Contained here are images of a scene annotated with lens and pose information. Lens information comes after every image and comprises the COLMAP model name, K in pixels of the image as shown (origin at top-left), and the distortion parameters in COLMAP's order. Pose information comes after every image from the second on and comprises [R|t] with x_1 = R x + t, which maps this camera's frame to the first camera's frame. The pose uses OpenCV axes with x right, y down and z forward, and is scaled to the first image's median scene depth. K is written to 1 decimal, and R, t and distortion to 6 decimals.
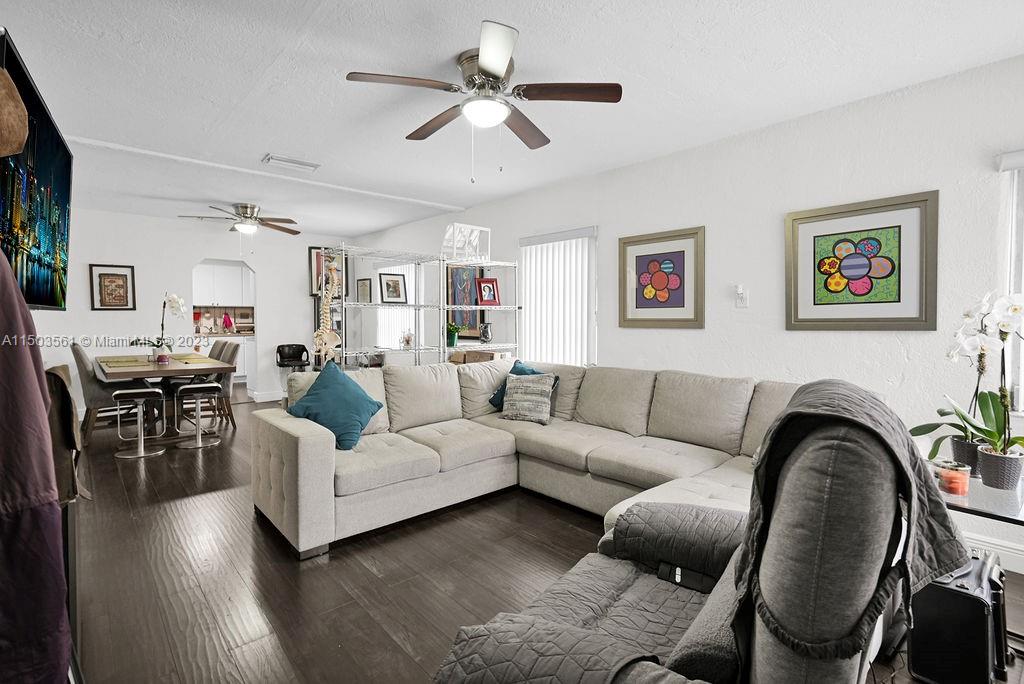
lens RADIAL K [[511.2, 0, 502.4], [0, 511.2, 329.9], [0, 0, 1]] dist [0.019500, 0.001104]
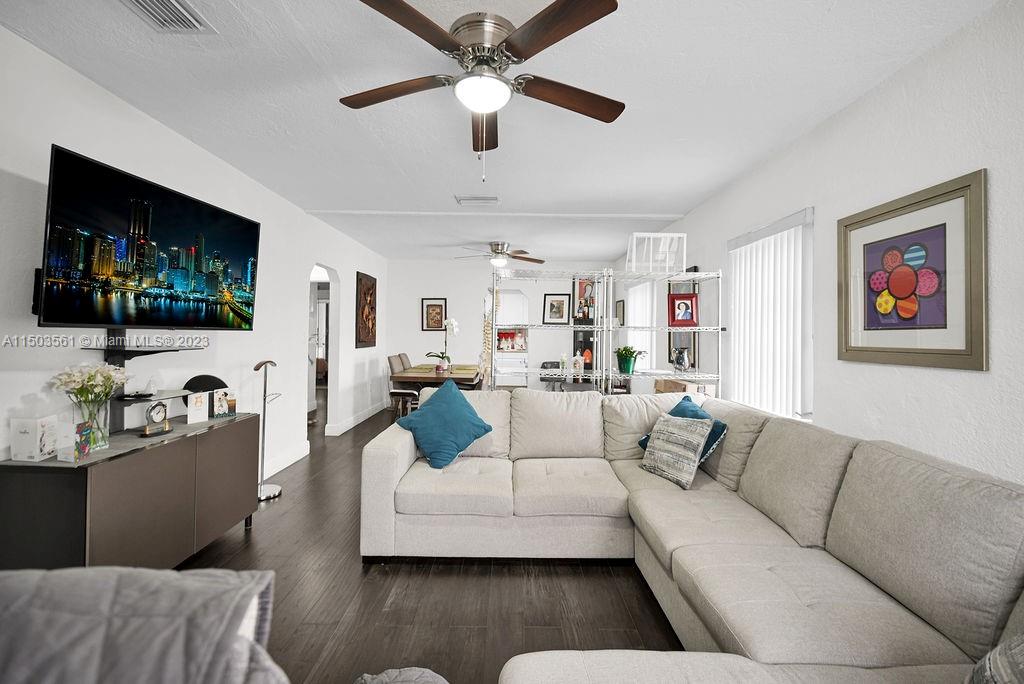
lens RADIAL K [[461.9, 0, 496.2], [0, 461.9, 330.4], [0, 0, 1]] dist [0.004271, 0.001148]
pose [[0.738885, 0.002855, -0.673826, 0.257065], [-0.029976, 0.999140, -0.028637, -0.010862], [0.673165, 0.041358, 0.738335, 0.251018]]
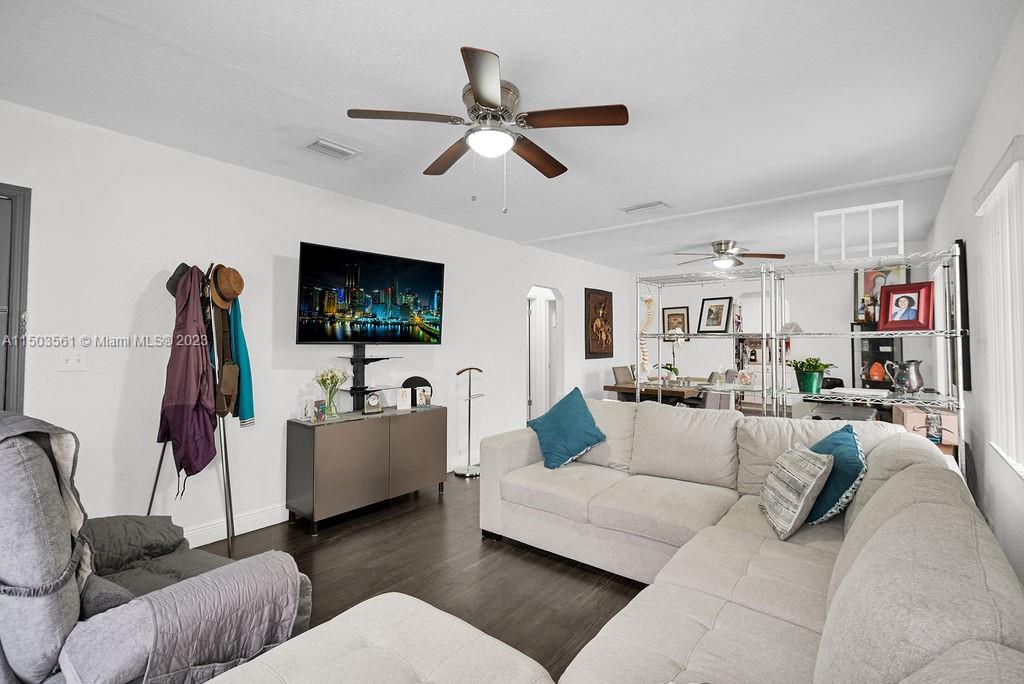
lens RADIAL K [[461.9, 0, 495.2], [0, 461.9, 327.0], [0, 0, 1]] dist [0.004271, 0.001148]
pose [[0.145806, -0.036959, -0.988623, 0.438524], [-0.025014, 0.998845, -0.041030, -0.017890], [0.988997, 0.030712, 0.144713, 0.468735]]
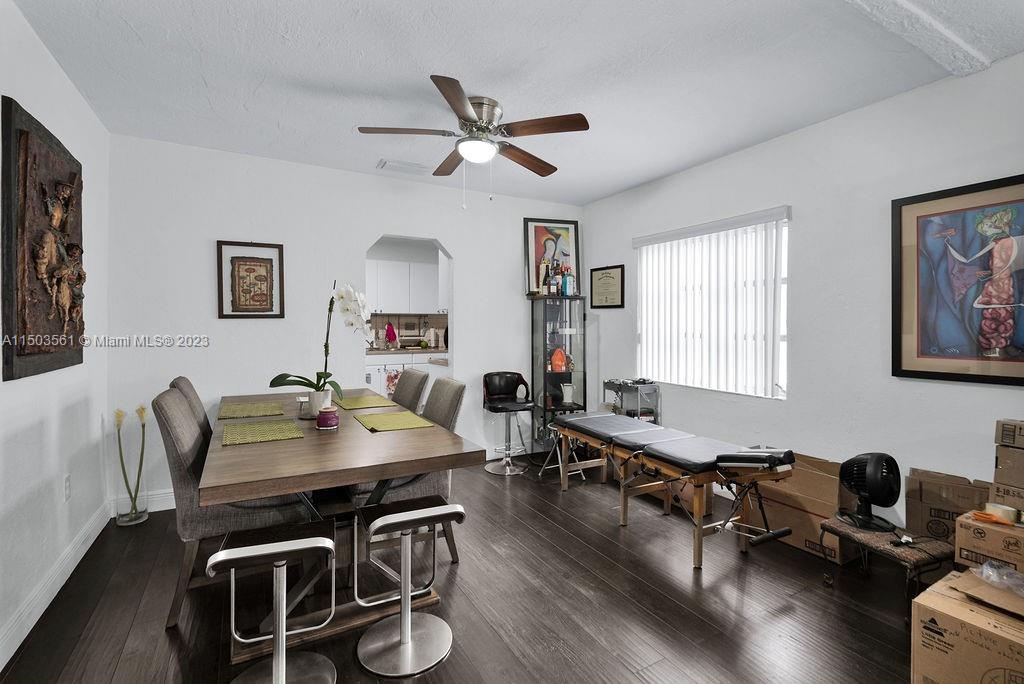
lens RADIAL K [[461.9, 0, 488.5], [0, 461.9, 324.9], [0, 0, 1]] dist [0.004271, 0.001148]
pose [[0.976553, -0.002542, -0.215263, -0.464049], [-0.003461, 0.999616, -0.027507, -0.020225], [0.215251, 0.027607, 0.976169, 0.674958]]
